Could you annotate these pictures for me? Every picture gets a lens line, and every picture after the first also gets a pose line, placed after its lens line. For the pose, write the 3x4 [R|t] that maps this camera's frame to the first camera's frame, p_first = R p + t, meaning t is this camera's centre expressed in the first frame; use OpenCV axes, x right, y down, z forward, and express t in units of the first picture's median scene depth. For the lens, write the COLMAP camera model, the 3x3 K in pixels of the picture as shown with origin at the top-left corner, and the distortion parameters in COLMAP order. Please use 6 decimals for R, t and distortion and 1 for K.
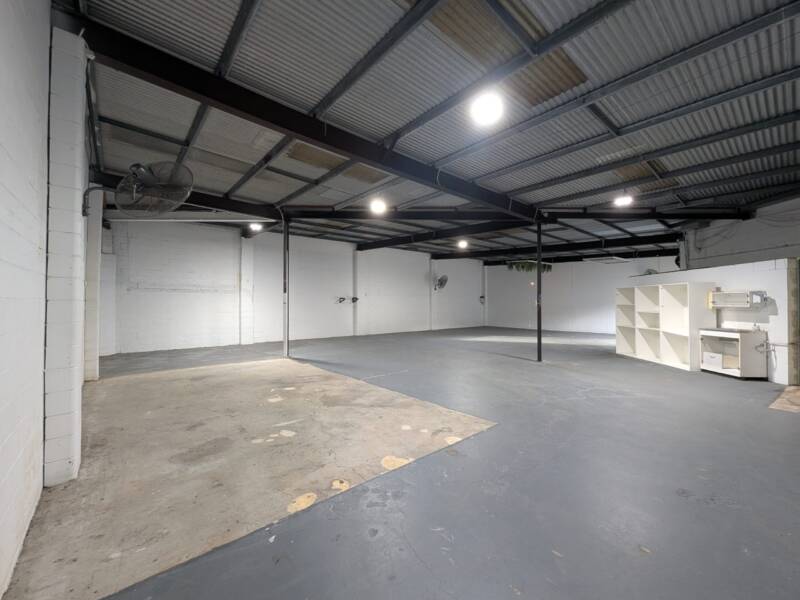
lens RADIAL K [[330.1, 0, 400.0], [0, 330.1, 300.0], [0, 0, 1]] dist [0.000143, -0.000176]
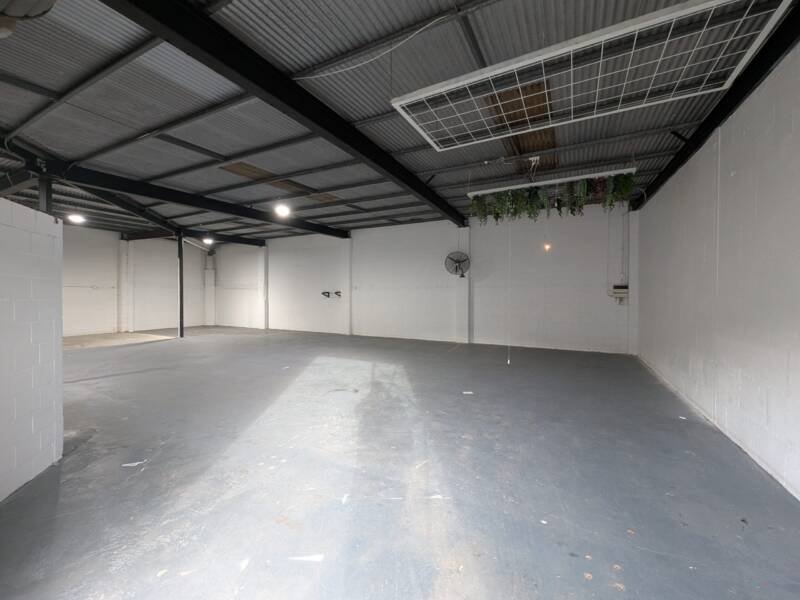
lens RADIAL K [[330.1, 0, 400.0], [0, 330.1, 300.0], [0, 0, 1]] dist [0.000143, -0.000176]
pose [[0.375844, 0.015942, -0.926546, 1.563066], [0.002354, 0.999832, 0.018157, -0.000667], [0.926680, -0.009005, 0.375743, 1.678755]]
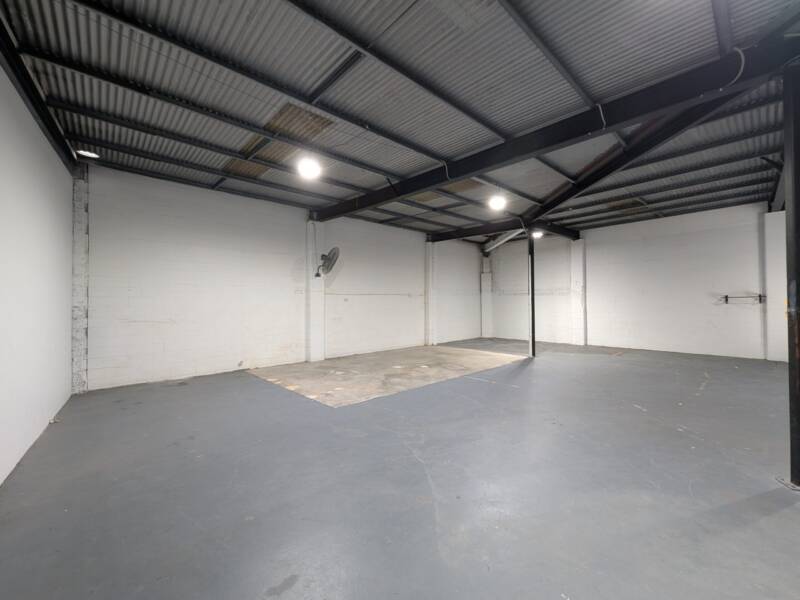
lens RADIAL K [[330.1, 0, 400.0], [0, 330.1, 300.0], [0, 0, 1]] dist [0.000143, -0.000176]
pose [[0.034989, -0.009145, -0.999346, 0.872877], [0.013019, 0.999877, -0.008694, -0.002338], [0.999303, -0.012707, 0.035104, 0.696247]]
